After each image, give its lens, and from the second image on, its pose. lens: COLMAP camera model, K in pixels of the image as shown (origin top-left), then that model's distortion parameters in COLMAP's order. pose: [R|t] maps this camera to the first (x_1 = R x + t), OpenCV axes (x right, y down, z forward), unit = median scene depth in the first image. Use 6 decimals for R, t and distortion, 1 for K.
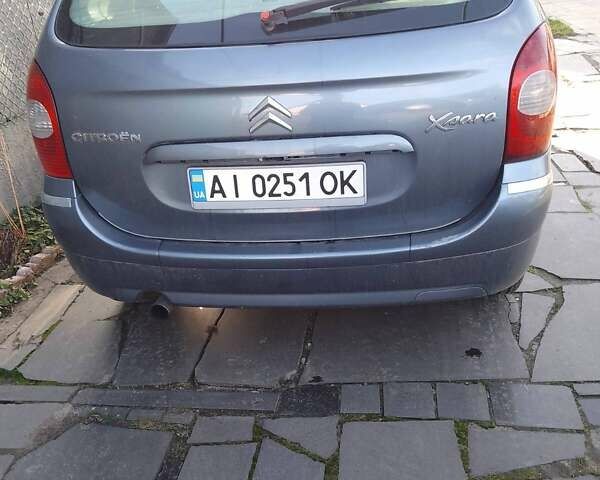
lens RADIAL K [[592.5, 0, 300.0], [0, 592.5, 240.0], [0, 0, 1]] dist [0.004681, -0.001877]
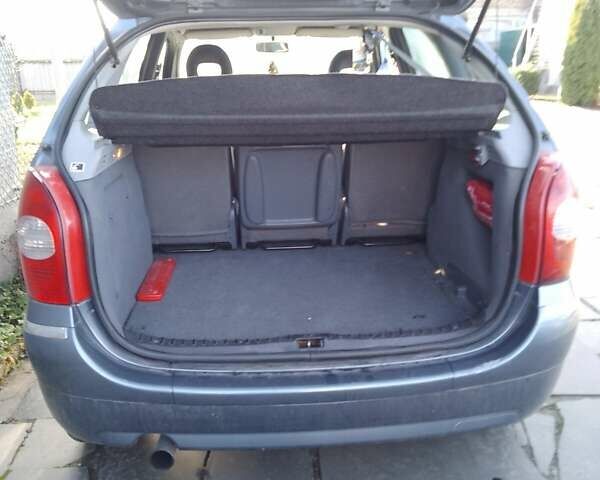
lens RADIAL K [[592.5, 0, 300.0], [0, 592.5, 240.0], [0, 0, 1]] dist [0.004681, -0.001877]
pose [[0.981391, 0.009133, 0.191803, -0.220514], [0.024514, 0.984737, -0.172316, -0.039295], [-0.190449, 0.173811, 0.966188, 0.083884]]
